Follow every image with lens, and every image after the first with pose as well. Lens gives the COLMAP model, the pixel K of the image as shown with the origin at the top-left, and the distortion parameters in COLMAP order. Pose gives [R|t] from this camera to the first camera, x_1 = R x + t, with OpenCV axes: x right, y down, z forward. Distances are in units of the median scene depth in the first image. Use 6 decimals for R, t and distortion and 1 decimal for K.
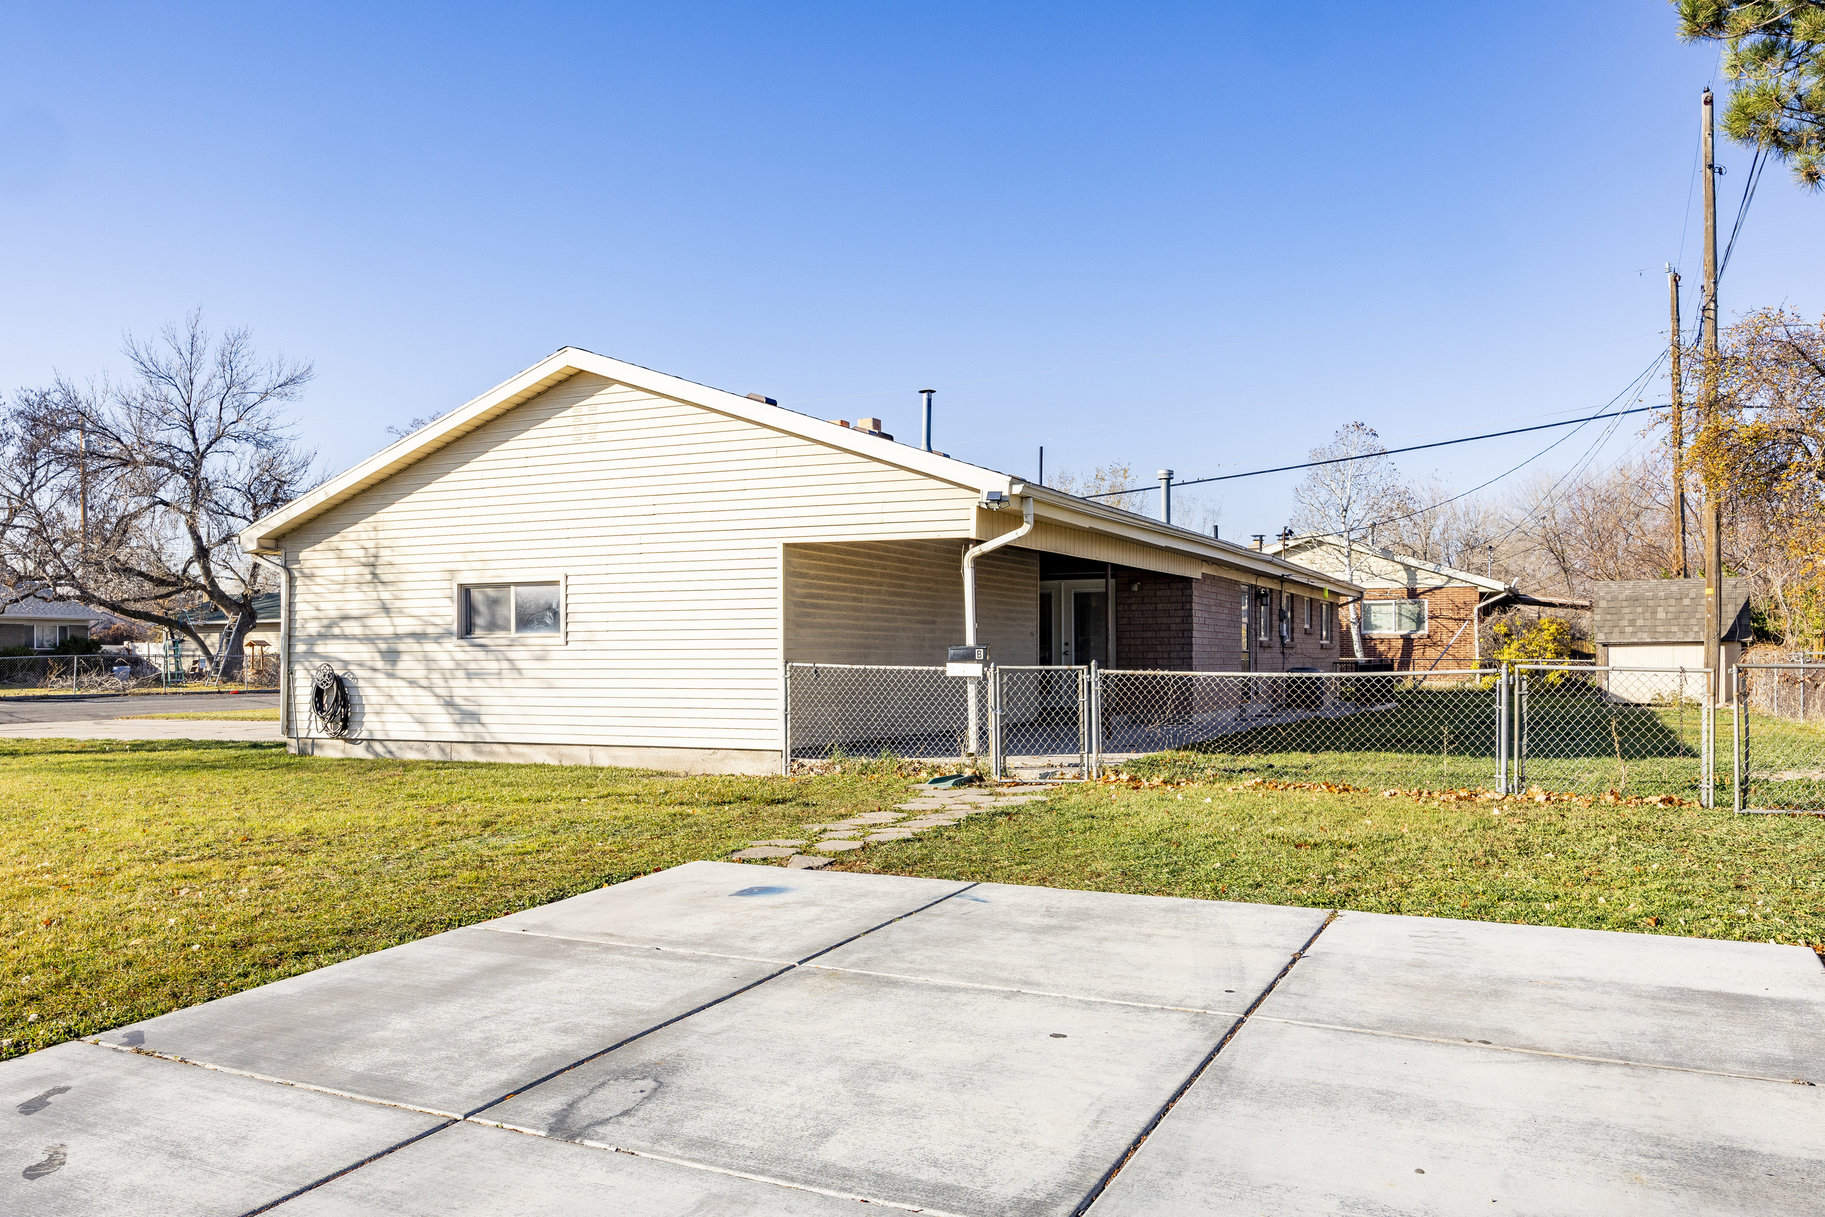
lens RADIAL K [[1417.1, 0, 911.5], [0, 1417.1, 653.4], [0, 0, 1]] dist [0.002488, 0.000540]
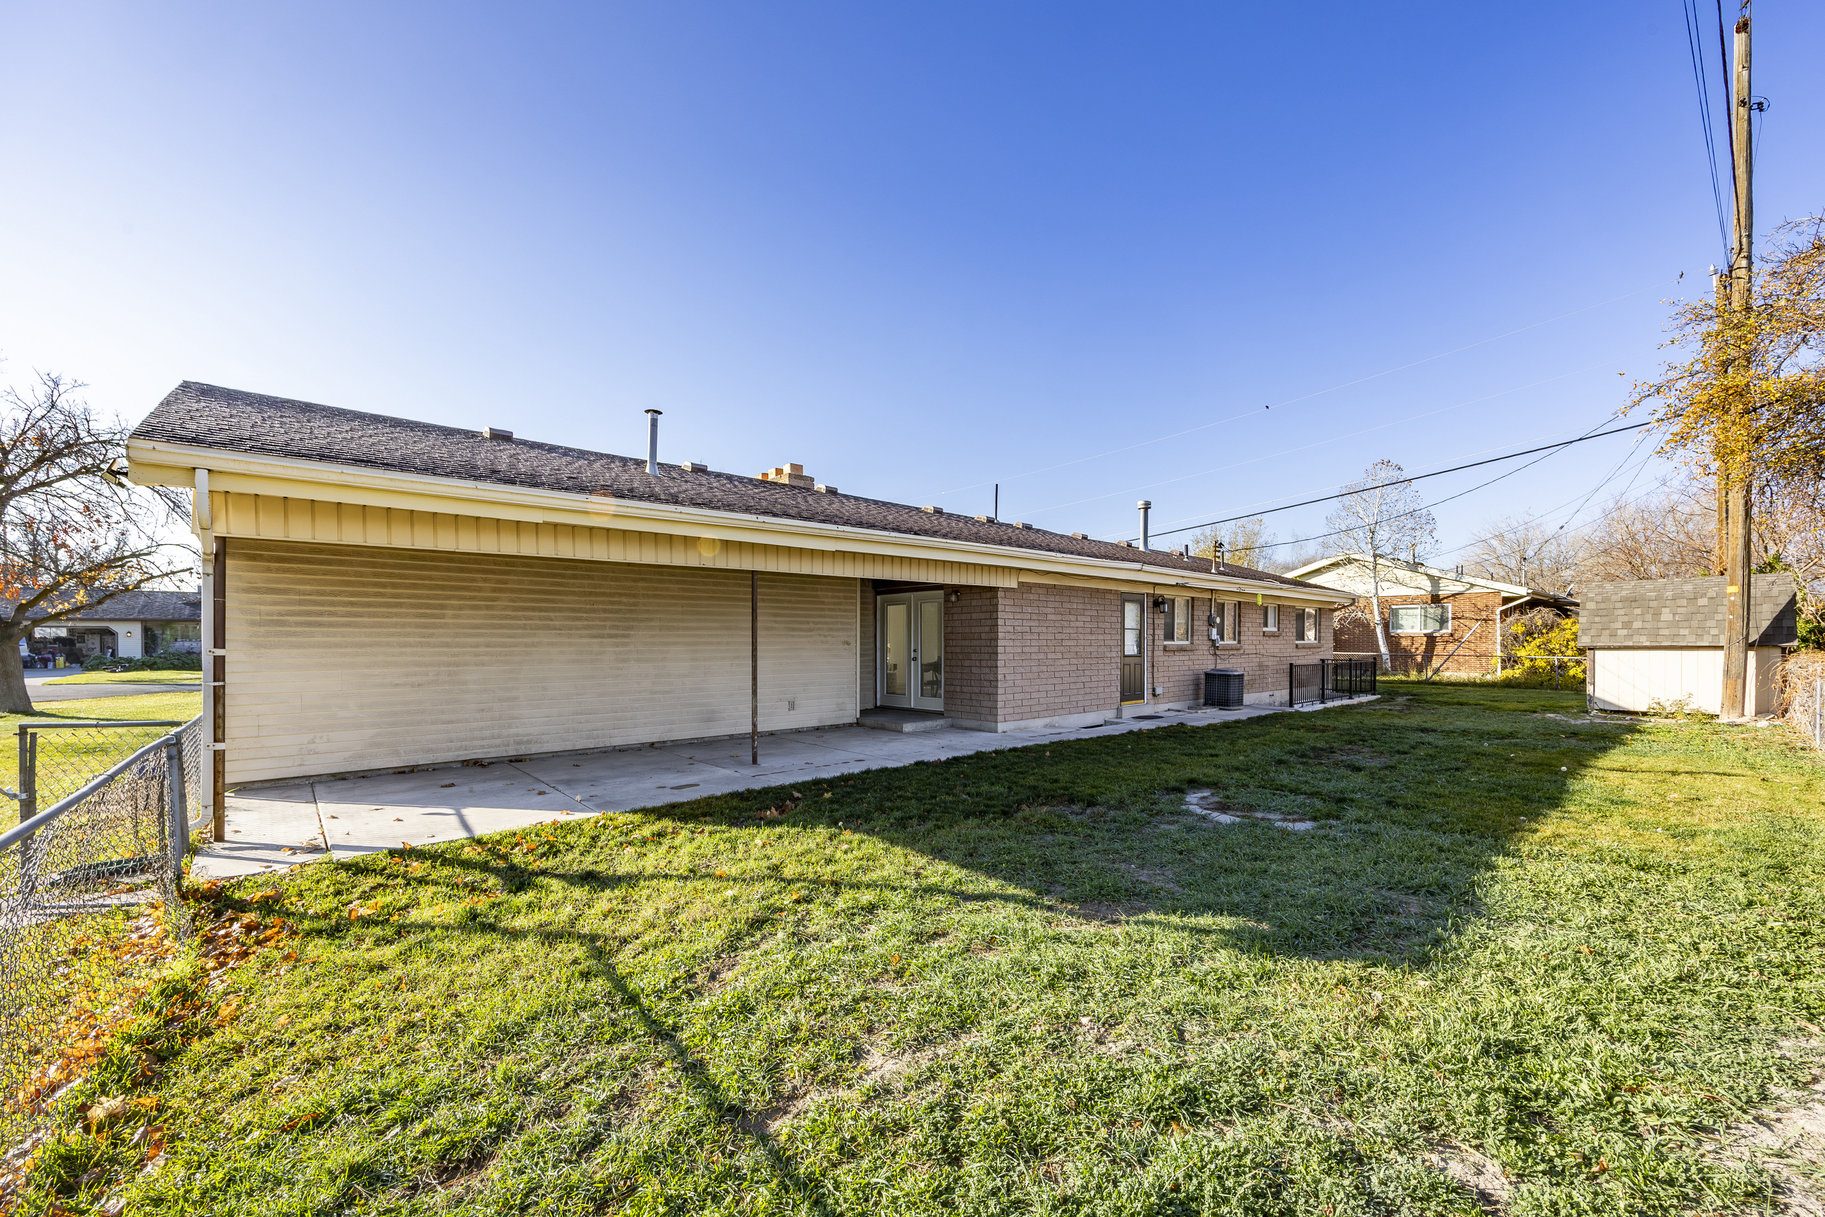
lens RADIAL K [[724.2, 0, 919.5], [0, 724.2, 650.4], [0, 0, 1]] dist [-0.000458, 0.000180]
pose [[0.925711, 0.007141, -0.378164, 0.252870], [-0.000458, 0.999842, 0.017759, -0.013016], [0.378231, -0.016267, 0.925568, 0.373135]]
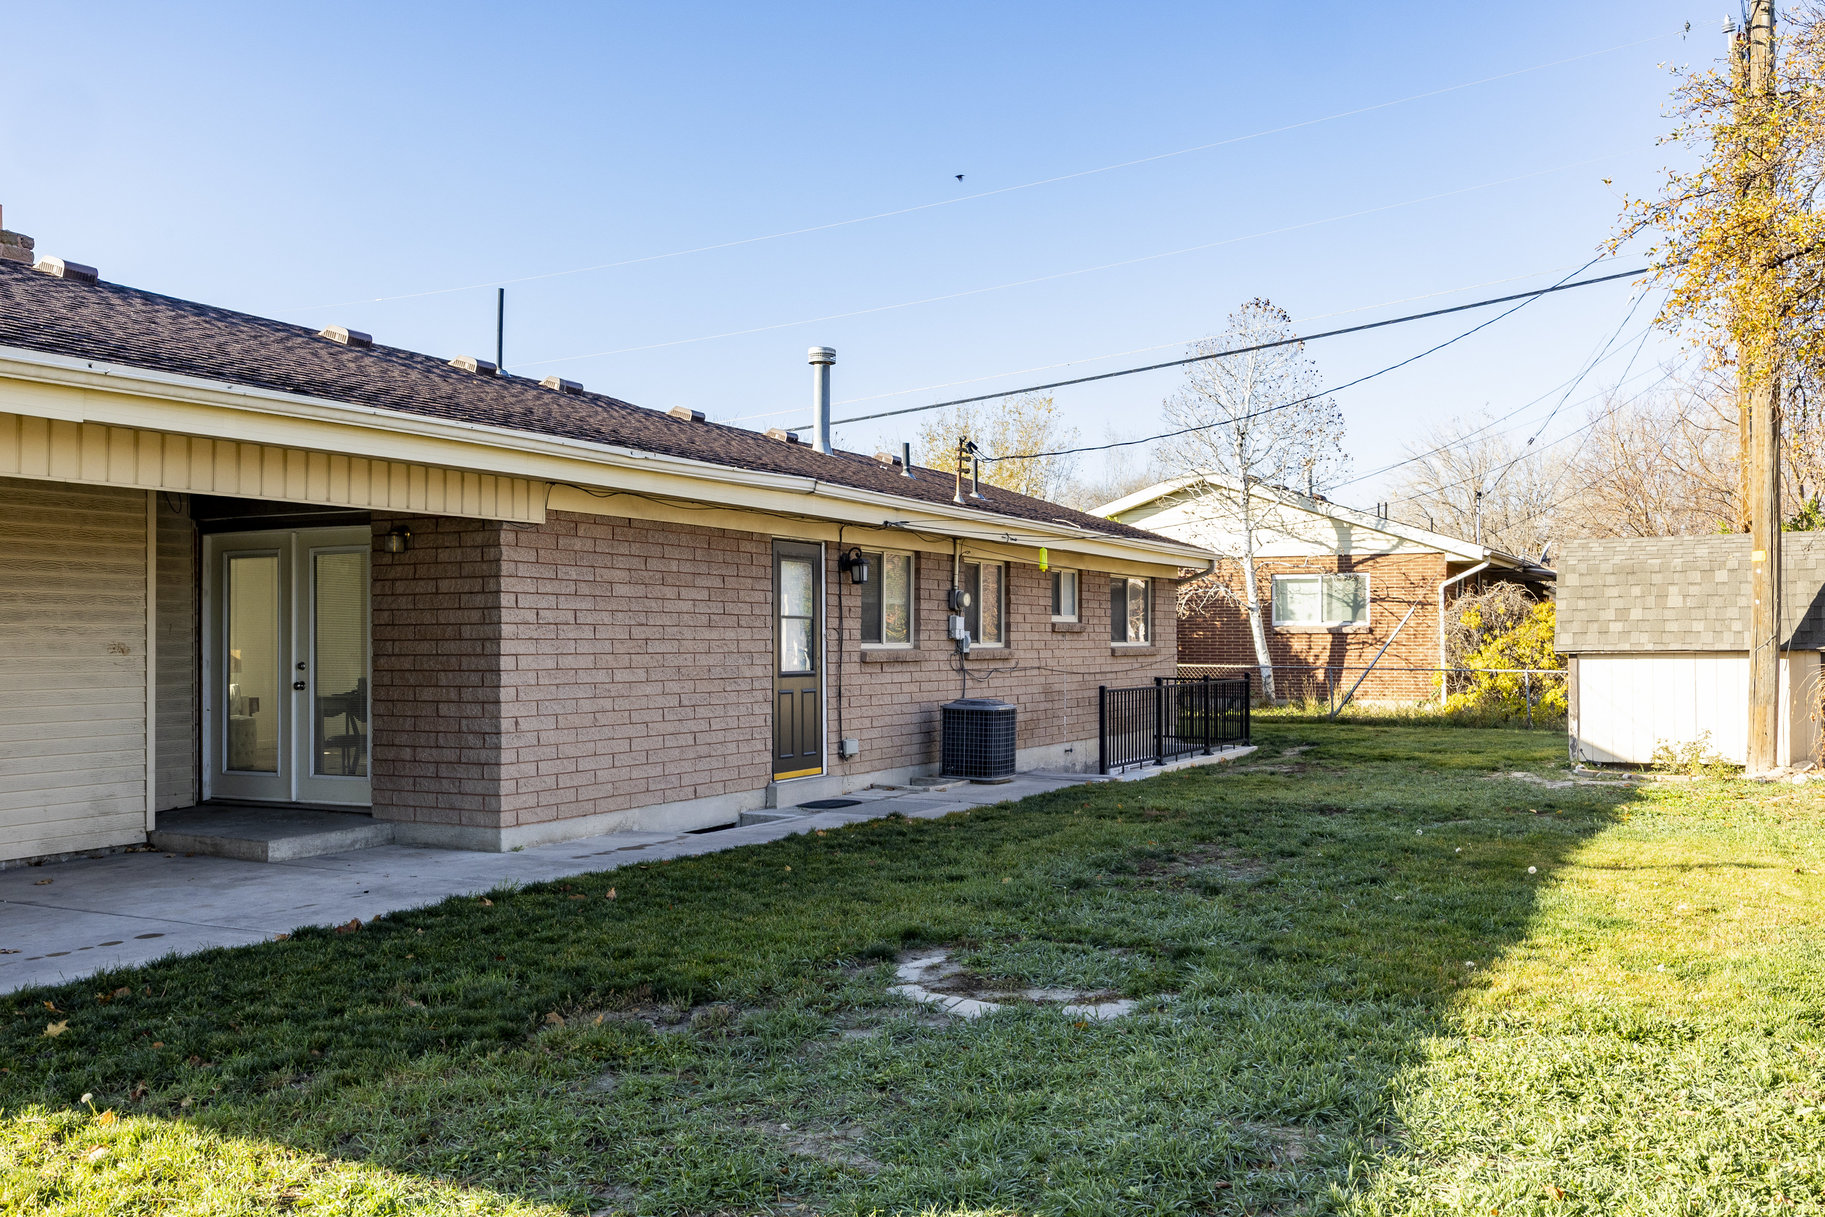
lens RADIAL K [[1599.3, 0, 919.8], [0, 1599.3, 630.4], [0, 0, 1]] dist [0.000832, 0.004533]
pose [[0.999496, 0.001233, -0.031733, 0.255896], [-0.001326, 0.999995, -0.002892, -0.013228], [0.031730, 0.002933, 0.999492, 0.373874]]
